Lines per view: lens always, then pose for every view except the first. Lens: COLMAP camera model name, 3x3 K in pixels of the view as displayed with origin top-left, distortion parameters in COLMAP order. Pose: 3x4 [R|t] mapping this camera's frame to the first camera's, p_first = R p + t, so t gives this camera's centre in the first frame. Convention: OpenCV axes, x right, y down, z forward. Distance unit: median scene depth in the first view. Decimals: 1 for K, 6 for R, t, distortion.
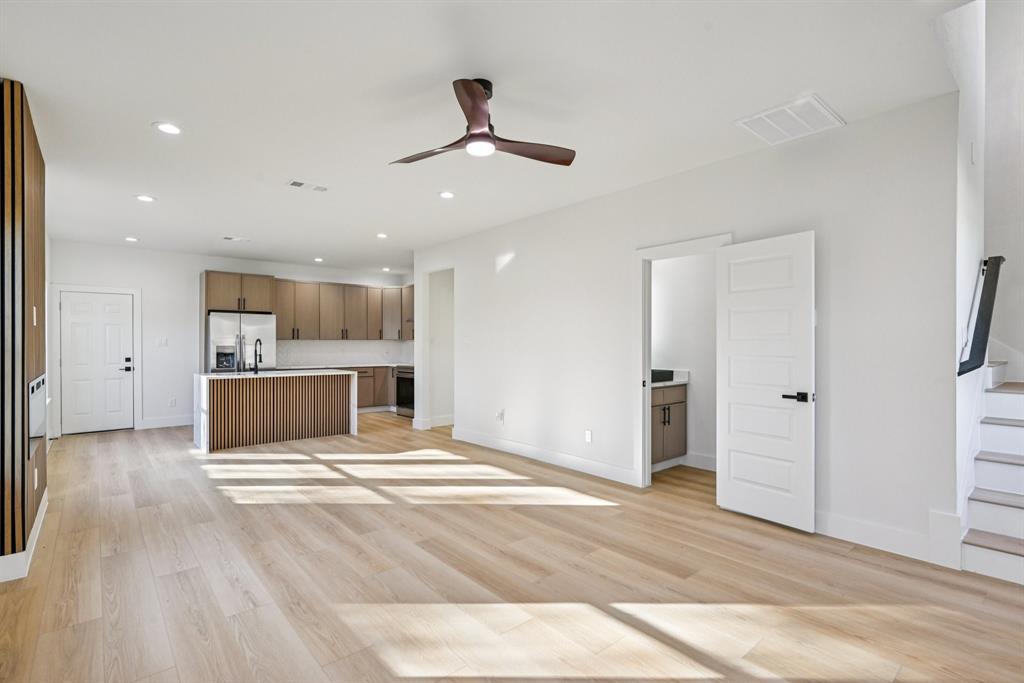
lens RADIAL K [[491.9, 0, 517.0], [0, 491.9, 342.6], [0, 0, 1]] dist [-0.008583, 0.004804]
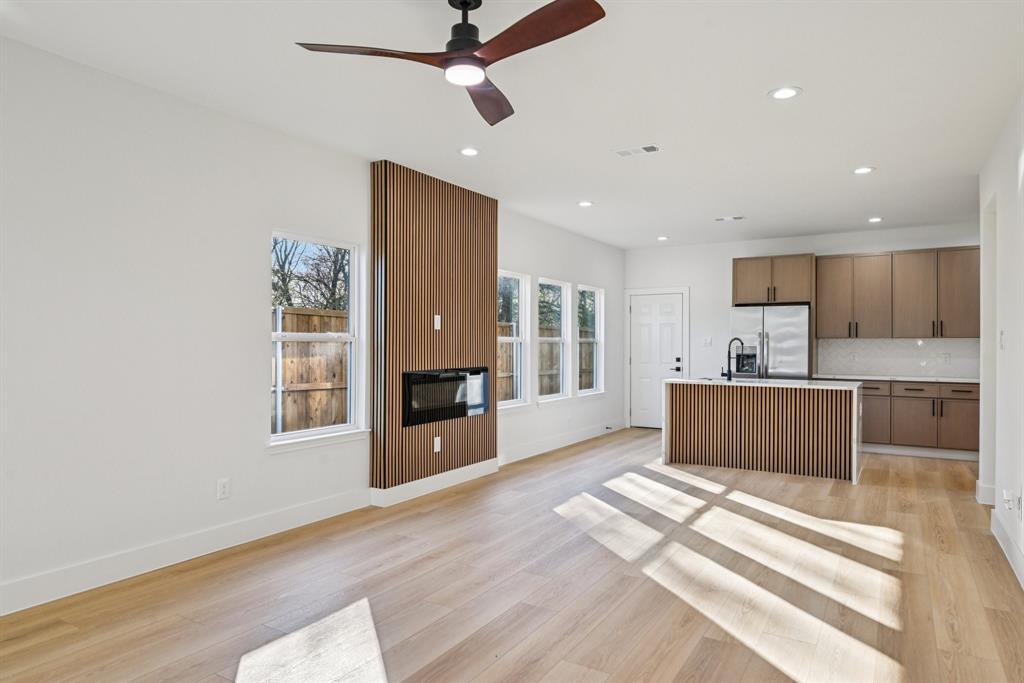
lens RADIAL K [[634.7, 0, 514.6], [0, 634.7, 340.9], [0, 0, 1]] dist [0.000016, -0.002259]
pose [[0.304441, -0.001983, -0.952529, 0.330828], [-0.000611, 0.999997, -0.002277, 0.000477], [0.952531, 0.001275, 0.304439, 0.307603]]
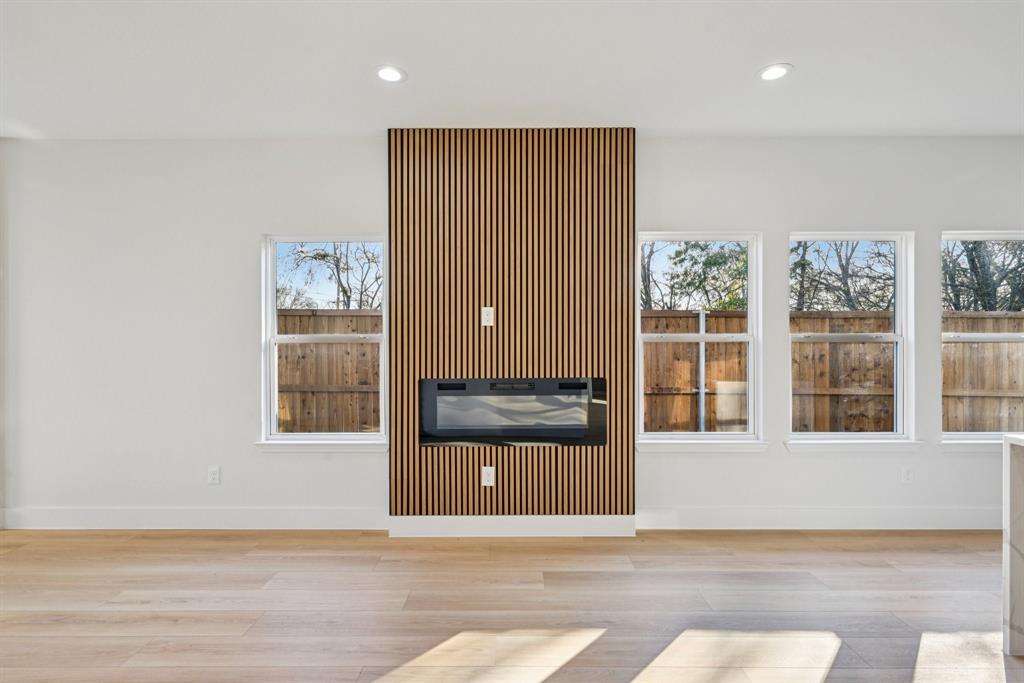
lens RADIAL K [[518.7, 0, 514.7], [0, 518.7, 346.7], [0, 0, 1]] dist [0.003208, -0.002028]
pose [[-0.657732, 0.004036, -0.753241, -0.095186], [0.003932, 0.999990, 0.001924, 0.003421], [0.753242, -0.001696, -0.657741, 0.798938]]
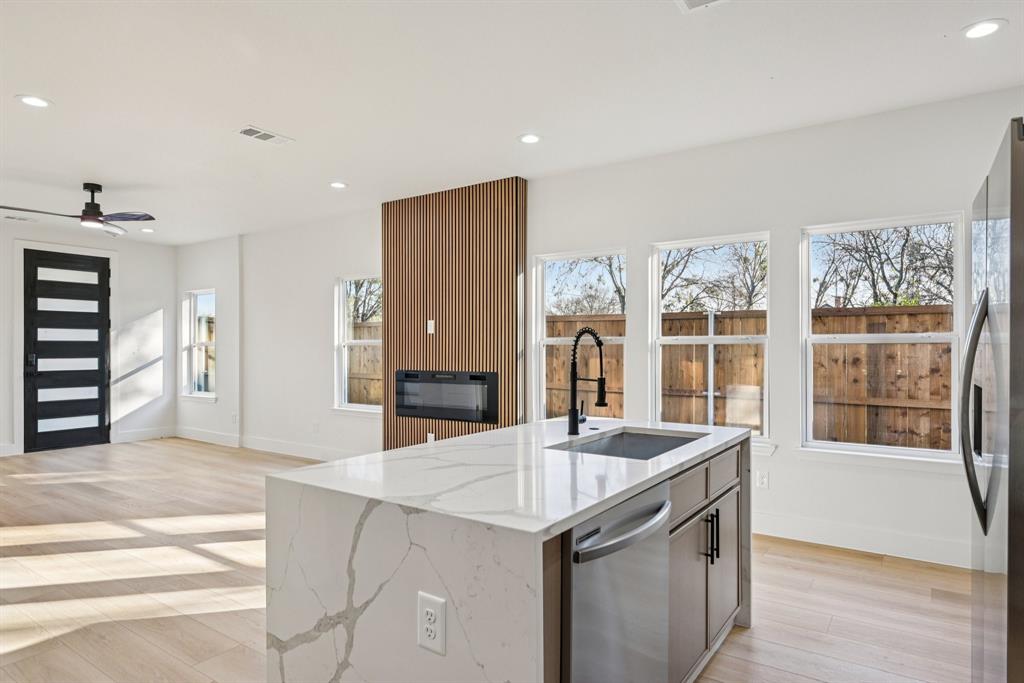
lens RADIAL K [[592.6, 0, 514.6], [0, 592.6, 346.8], [0, 0, 1]] dist [-0.006843, 0.000893]
pose [[-0.967935, 0.001476, -0.251198, -0.358737], [0.002524, 0.999989, -0.003848, 0.005642], [0.251189, -0.004359, -0.967928, 1.250832]]
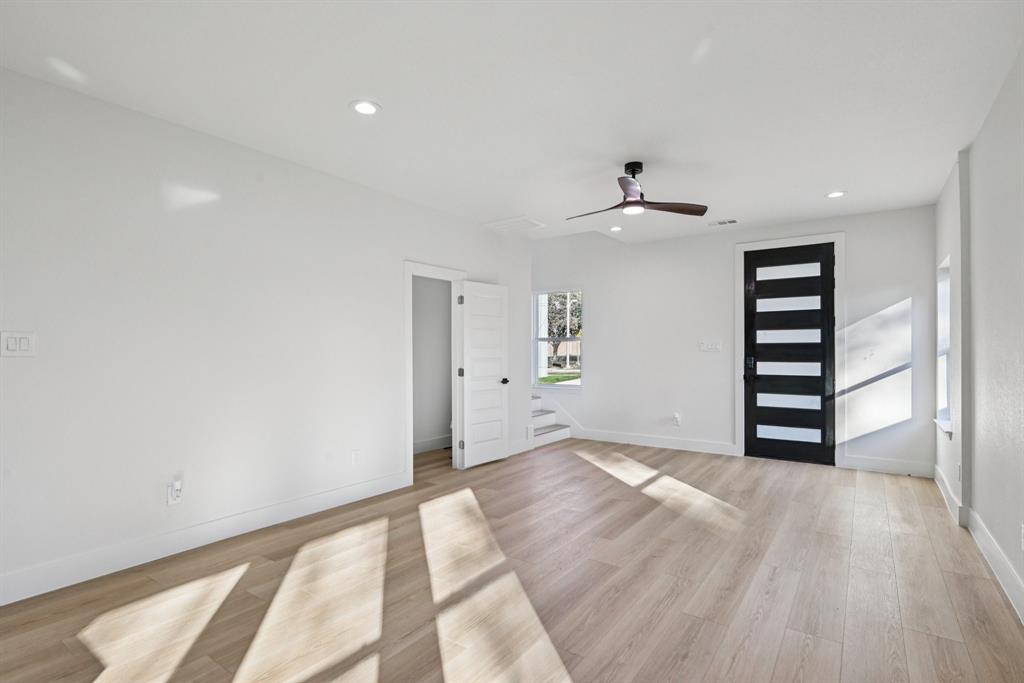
lens RADIAL K [[491.9, 0, 511.0], [0, 491.9, 359.7], [0, 0, 1]] dist [-0.008583, 0.004804]
pose [[-0.229947, -0.014464, 0.973096, -0.527567], [0.001399, 0.999884, 0.015193, 0.003119], [-0.973202, 0.004854, -0.229900, 0.650280]]
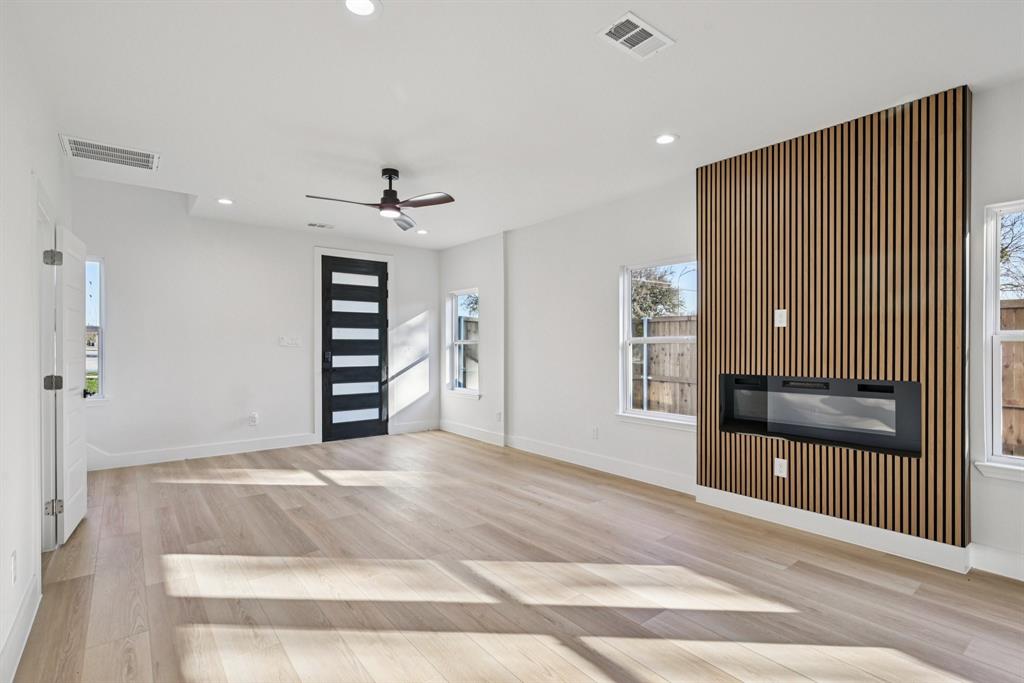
lens RADIAL K [[491.9, 0, 512.7], [0, 491.9, 347.0], [0, 0, 1]] dist [-0.008583, 0.004804]
pose [[-0.998844, 0.002230, 0.048015, -0.201699], [0.002215, 0.999997, -0.000374, 0.004403], [-0.048015, -0.000268, -0.998847, 0.965867]]
